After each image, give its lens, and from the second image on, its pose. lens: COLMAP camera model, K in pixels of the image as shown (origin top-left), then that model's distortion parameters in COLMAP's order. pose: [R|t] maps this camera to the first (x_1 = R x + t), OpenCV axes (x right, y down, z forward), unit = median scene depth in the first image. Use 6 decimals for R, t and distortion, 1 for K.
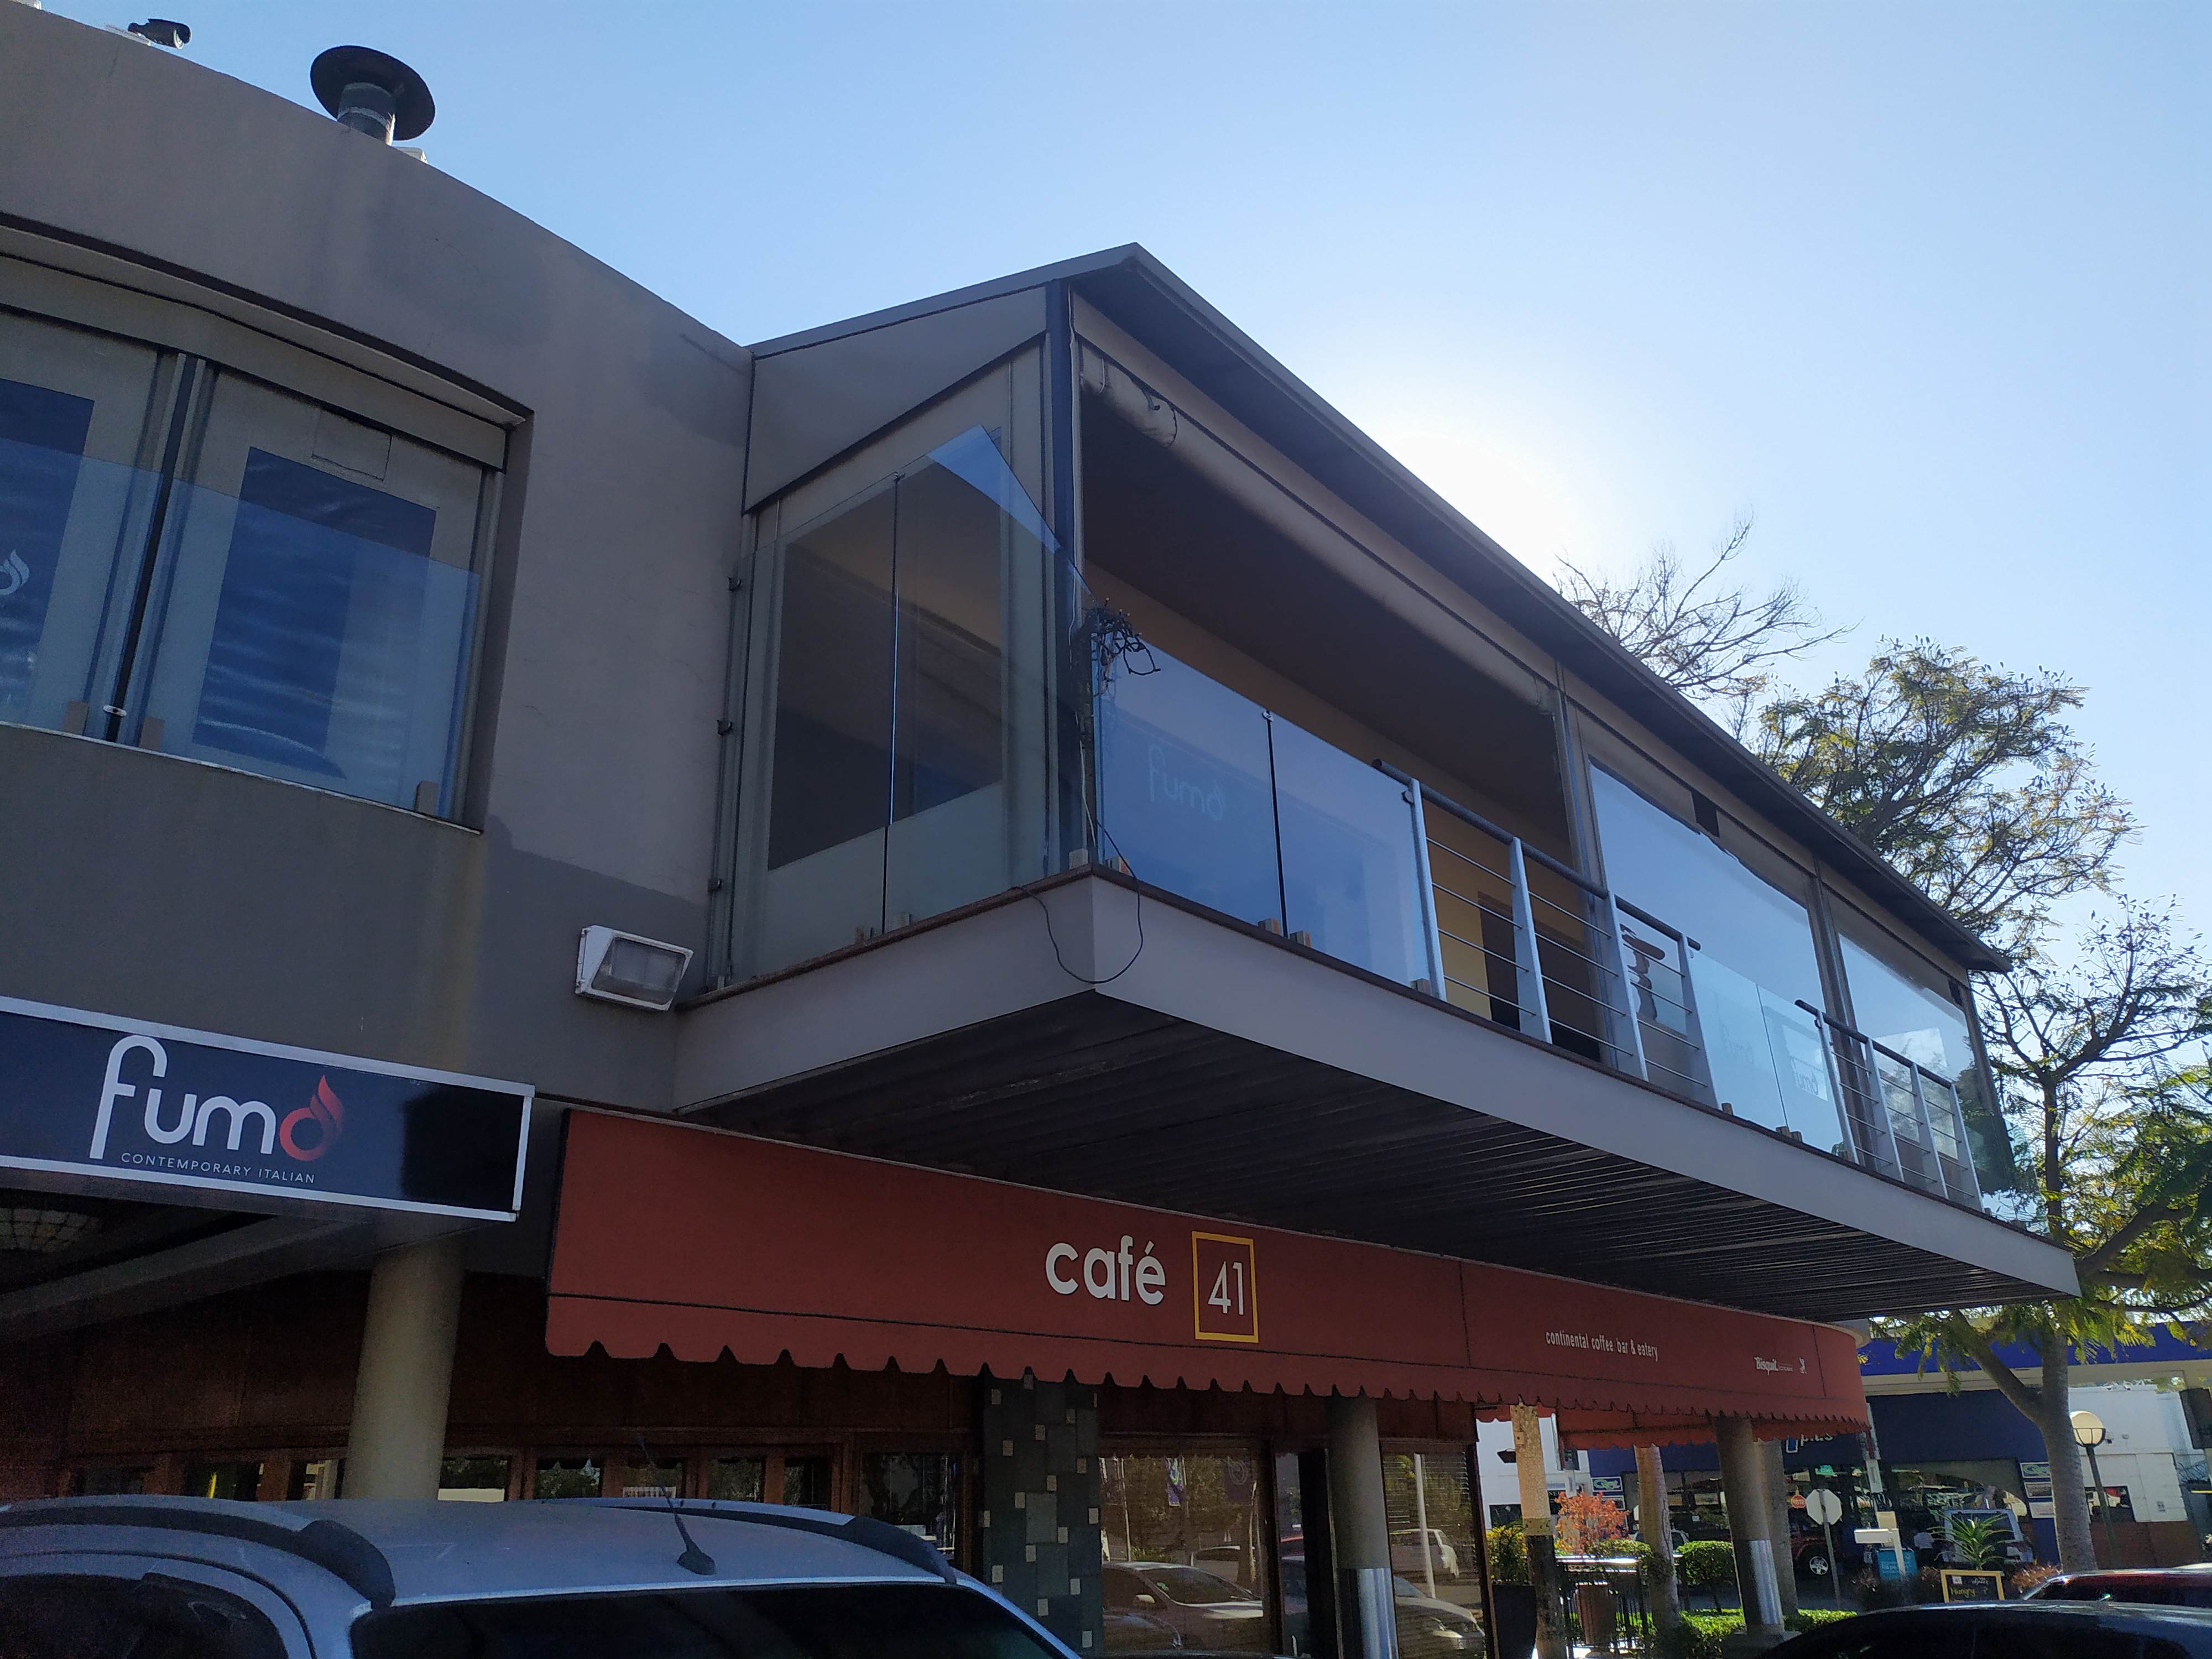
lens RADIAL K [[1638.8, 0, 1118.8], [0, 1638.8, 825.8], [0, 0, 1]] dist [0.054018, -0.072077]
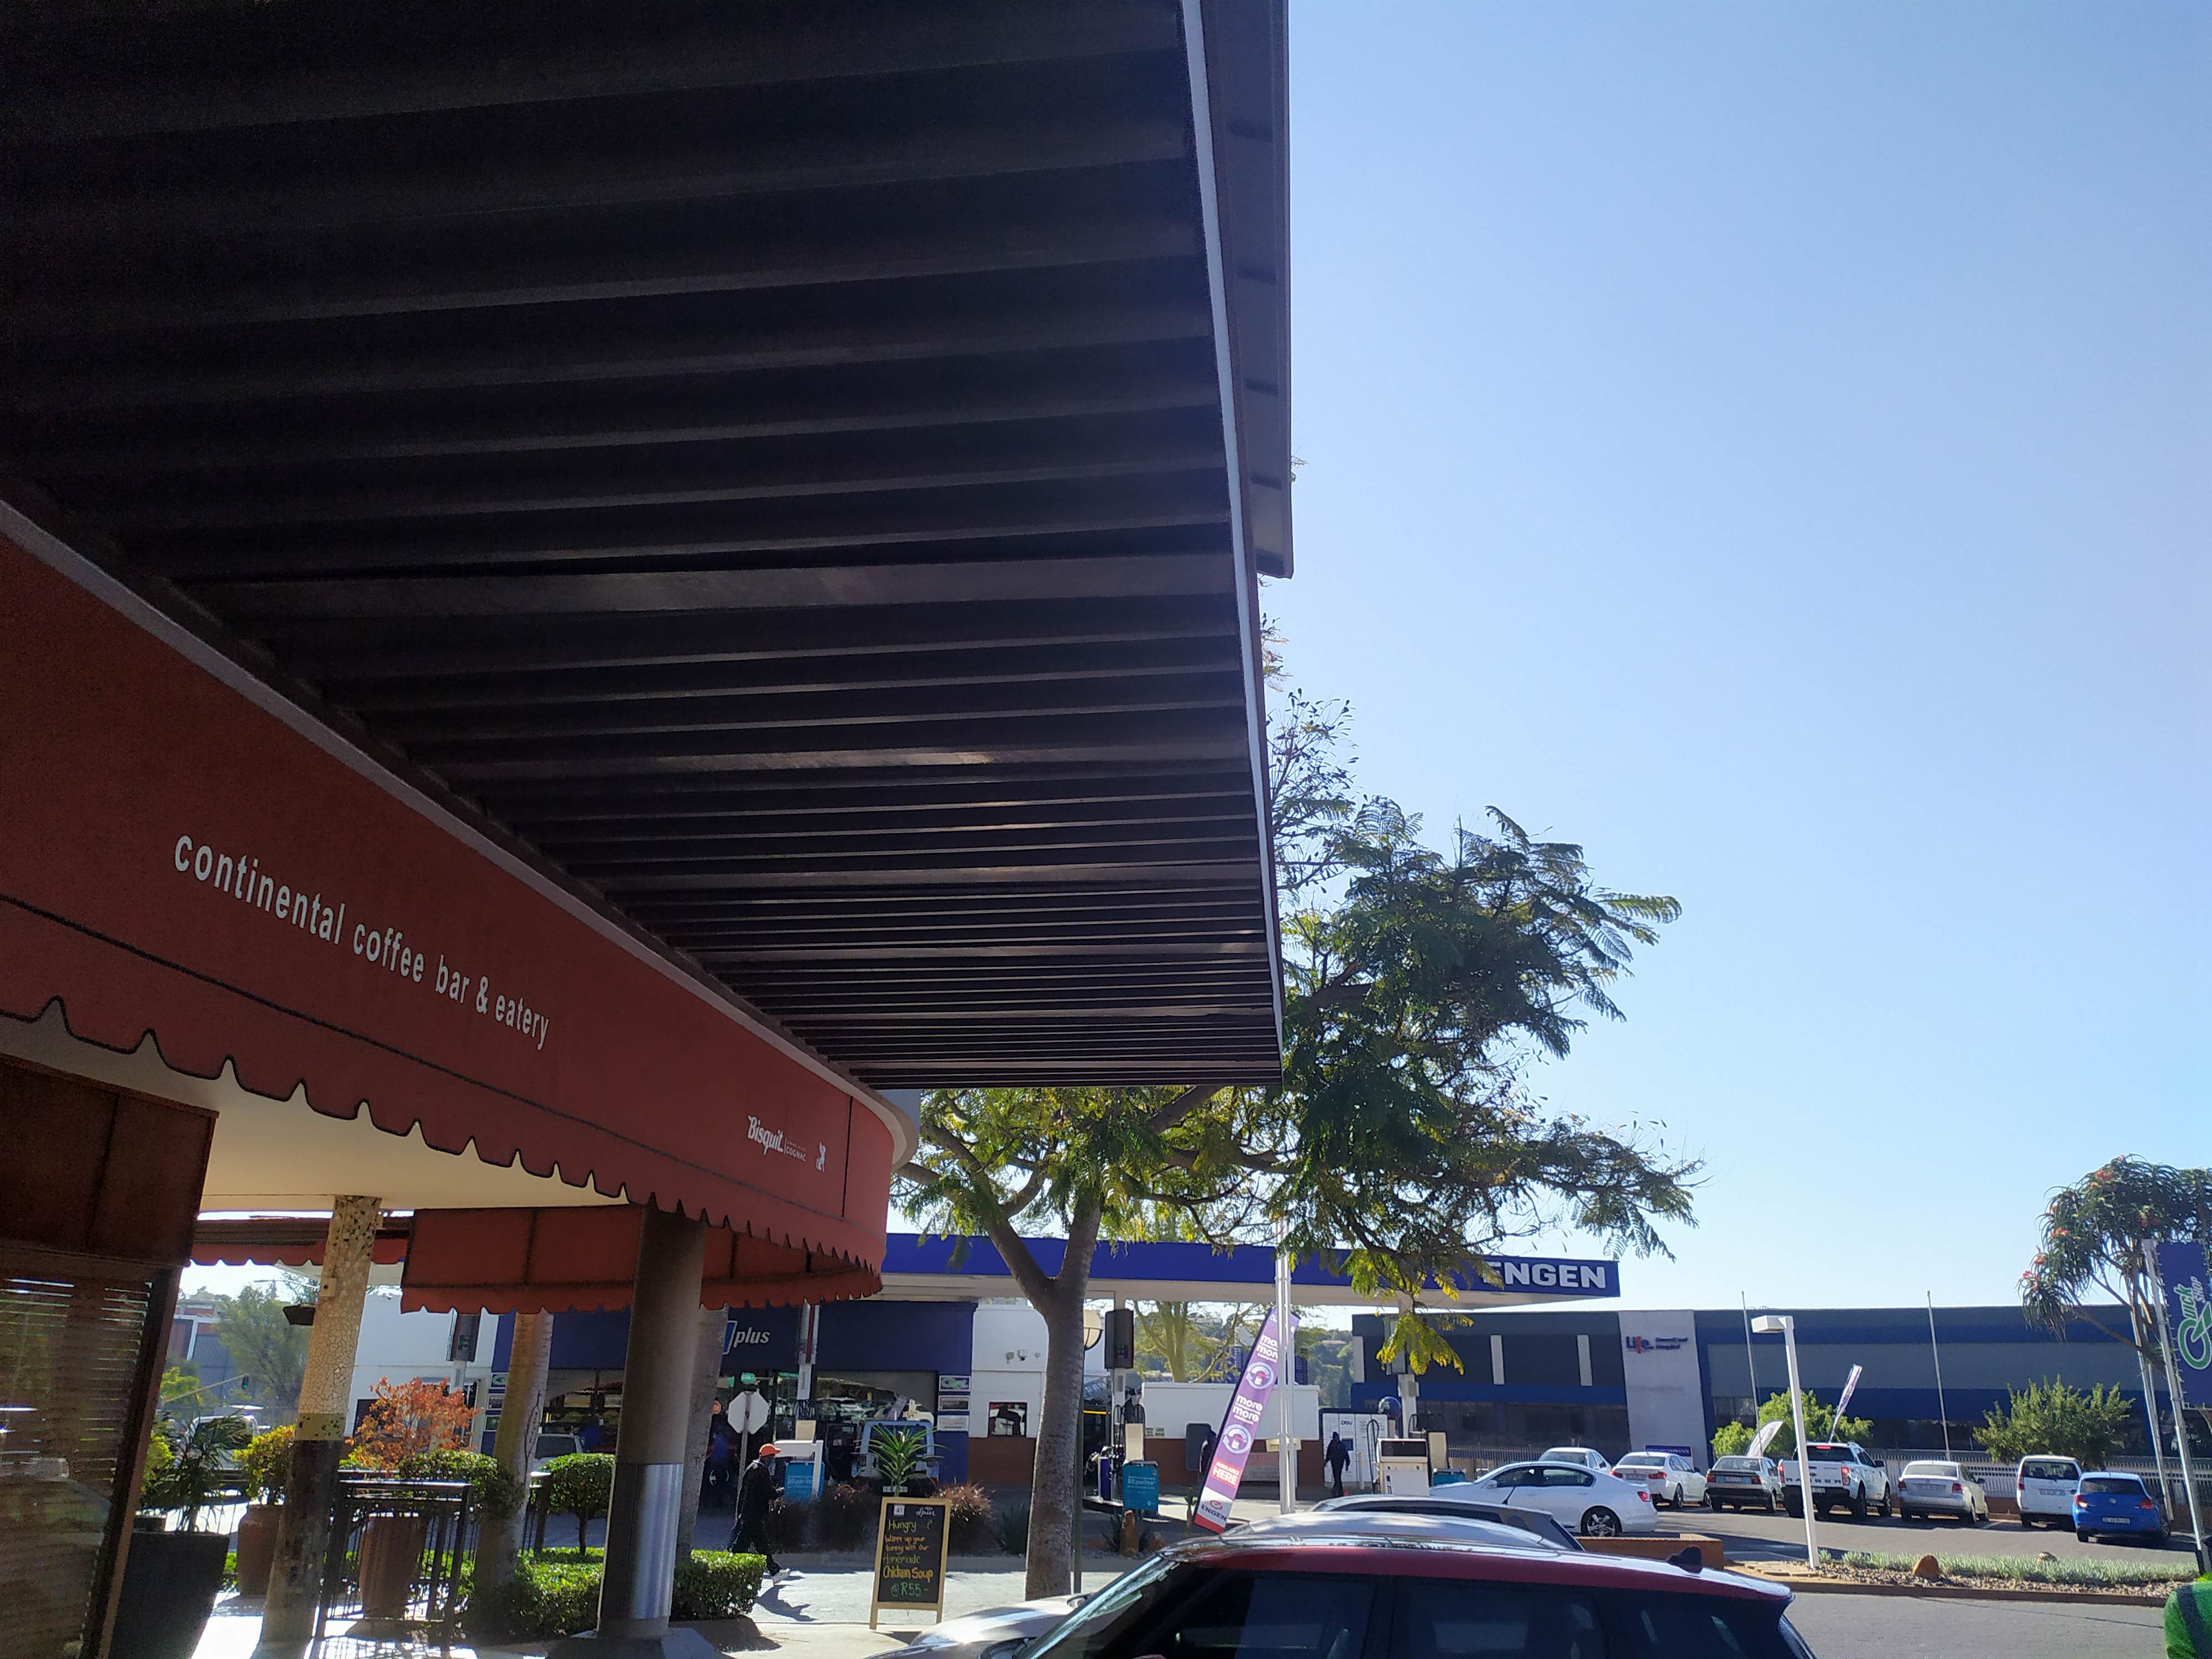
lens RADIAL K [[1638.8, 0, 1118.8], [0, 1638.8, 825.8], [0, 0, 1]] dist [0.054018, -0.072077]
pose [[0.828445, 0.218028, 0.515890, 0.083950], [-0.243665, 0.969683, -0.018522, 0.091960], [-0.504288, -0.110360, 0.856454, 0.219699]]
